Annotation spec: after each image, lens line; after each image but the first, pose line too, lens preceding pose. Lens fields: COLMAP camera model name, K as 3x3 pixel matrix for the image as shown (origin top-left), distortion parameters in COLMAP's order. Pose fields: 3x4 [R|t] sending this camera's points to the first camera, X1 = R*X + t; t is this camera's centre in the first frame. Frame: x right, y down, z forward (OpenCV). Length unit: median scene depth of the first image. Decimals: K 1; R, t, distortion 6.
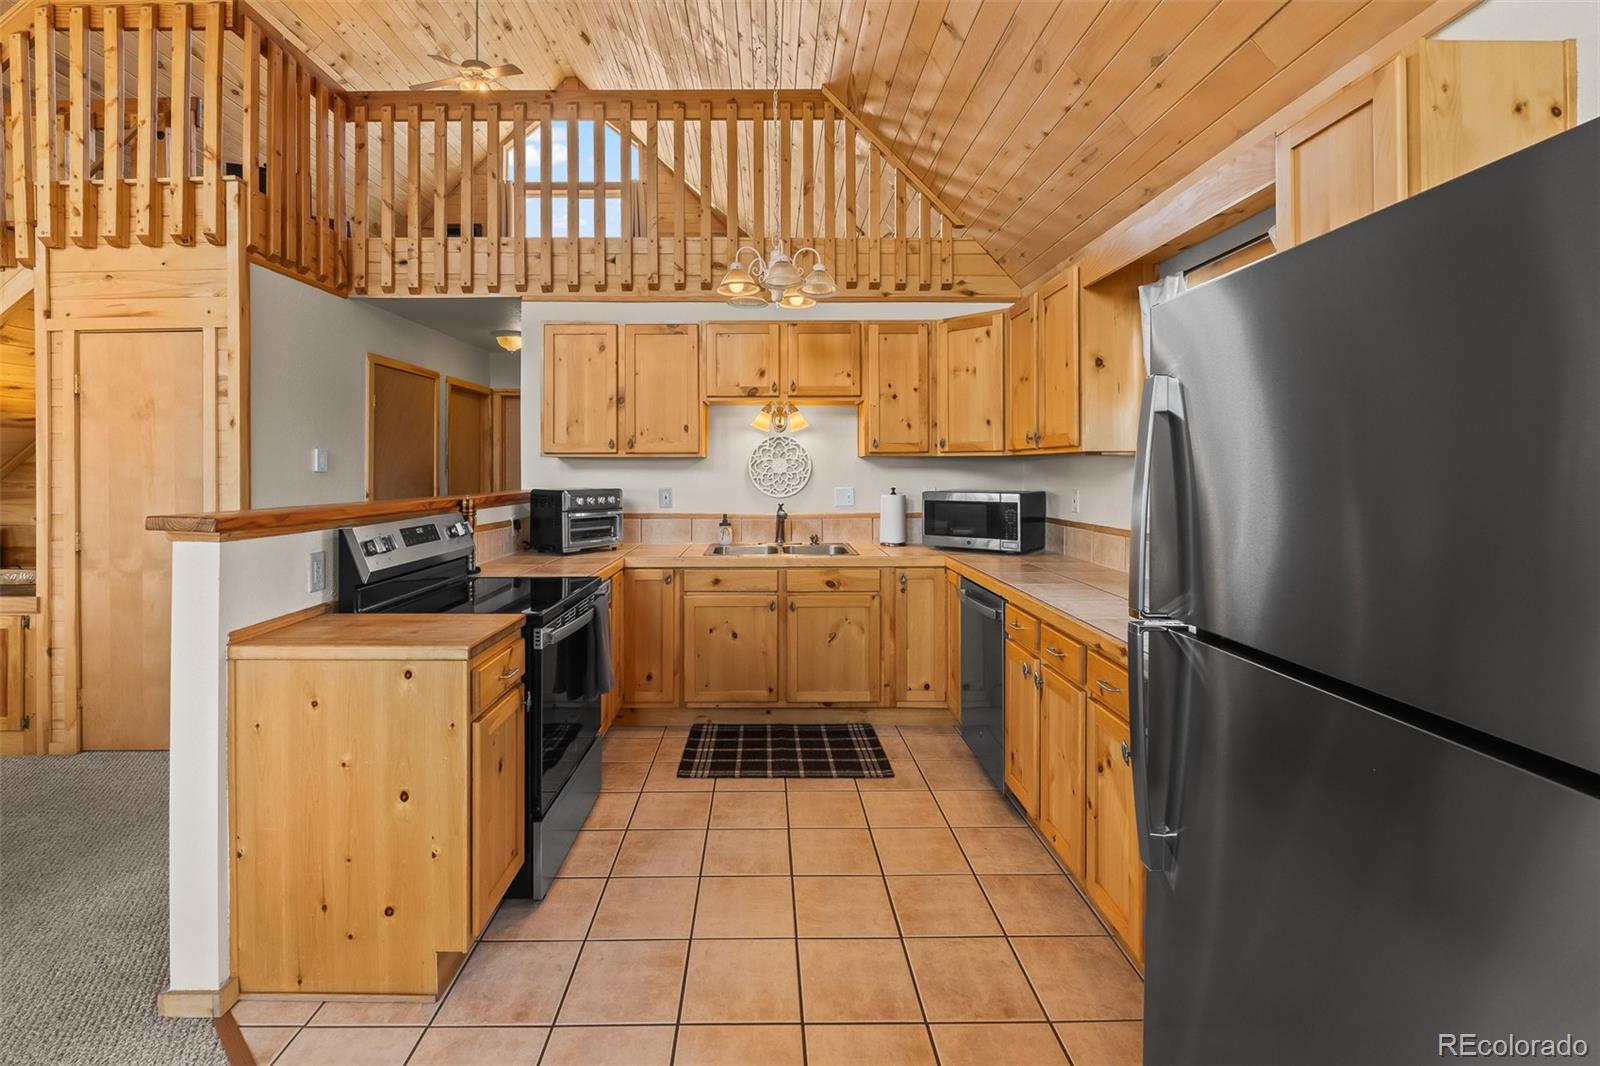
lens RADIAL K [[694.0, 0, 771.6], [0, 694.0, 466.0], [0, 0, 1]] dist [-0.003559, -0.000303]
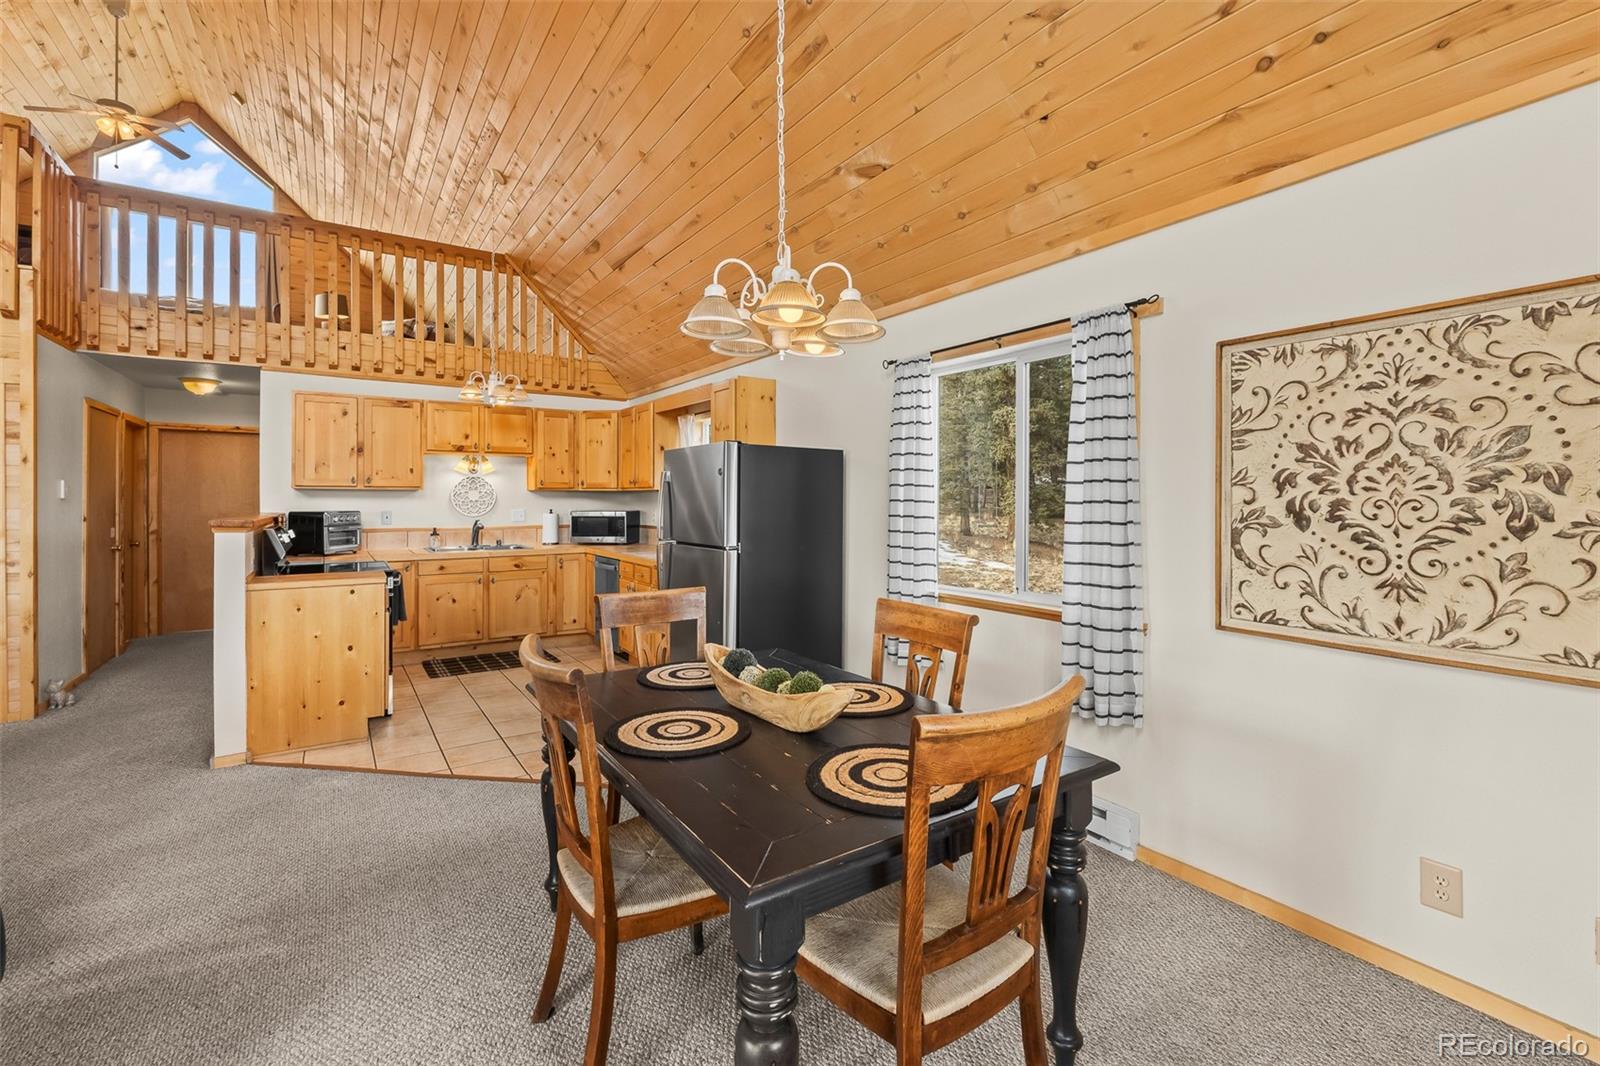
lens RADIAL K [[683.1, 0, 795.9], [0, 683.1, 502.3], [0, 0, 1]] dist [-0.004178, -0.000727]
pose [[0.832455, -0.000156, 0.554093, -0.248677], [-0.005365, 0.999951, 0.008341, -0.002034], [-0.554067, -0.009916, 0.832413, -0.696056]]
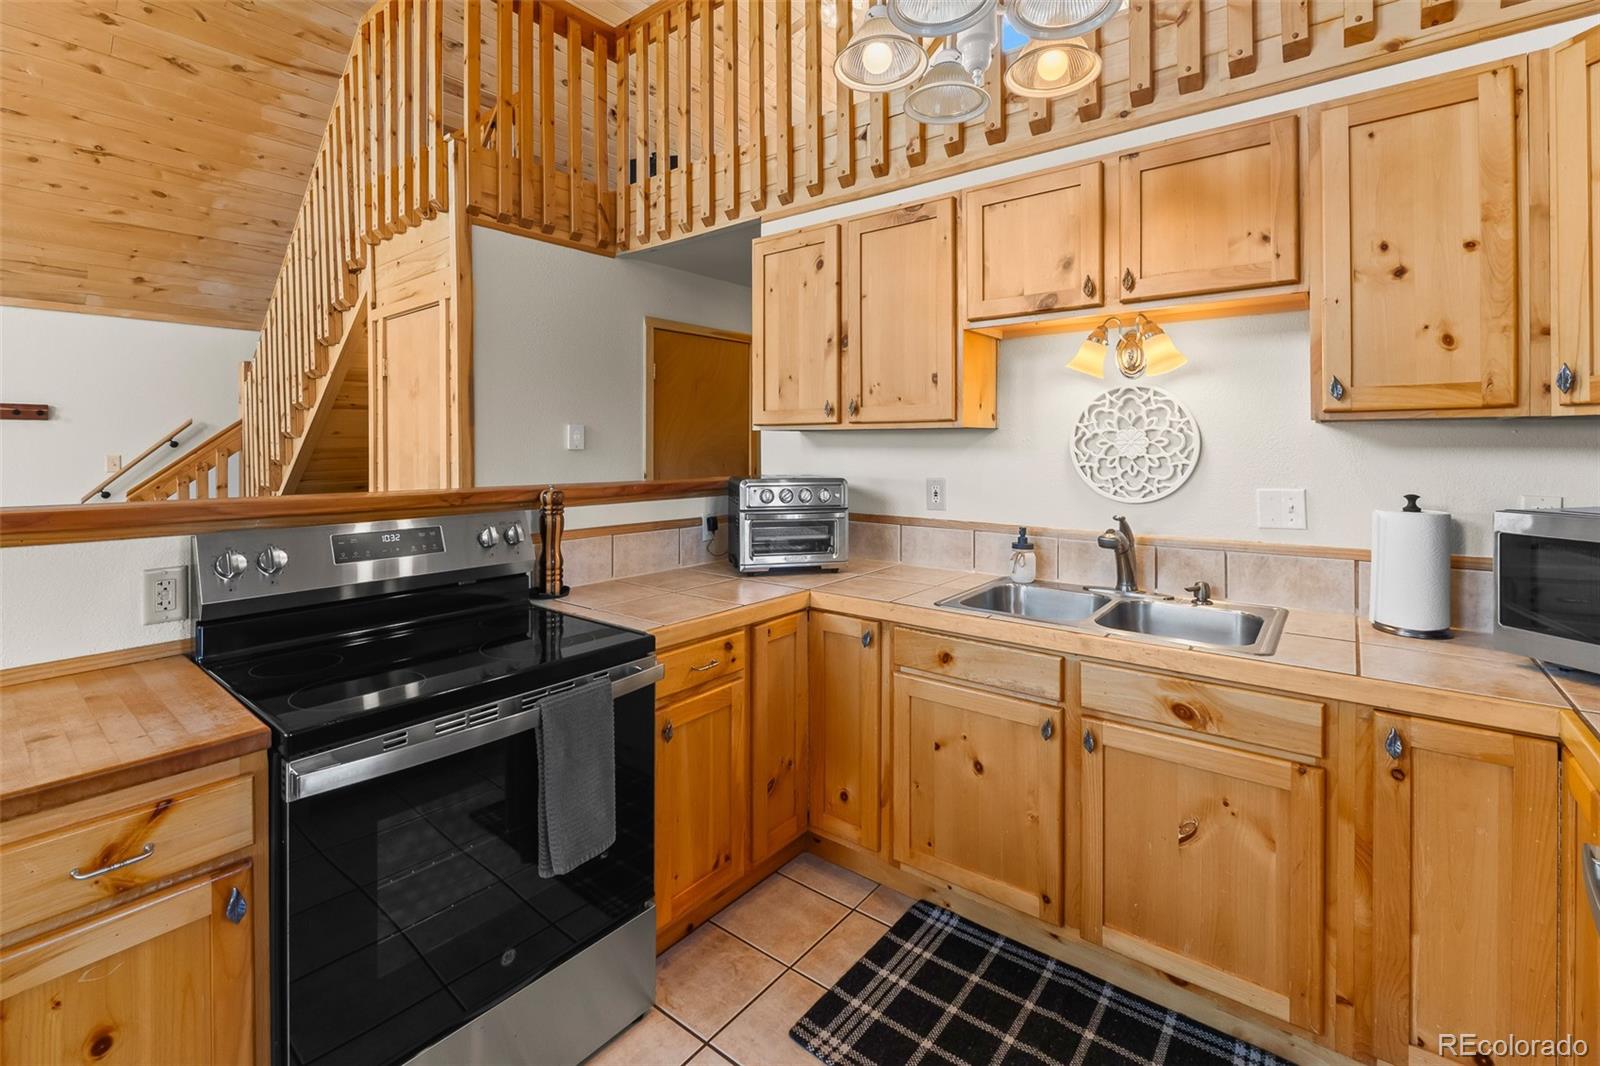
lens RADIAL K [[712.7, 0, 796.4], [0, 712.7, 441.7], [0, 0, 1]] dist [-0.001529, -0.000193]
pose [[0.780643, -0.001156, -0.624976, 0.162012], [0.001637, 0.999999, 0.000195, -0.001487], [0.624975, -0.001176, 0.780644, 0.455618]]
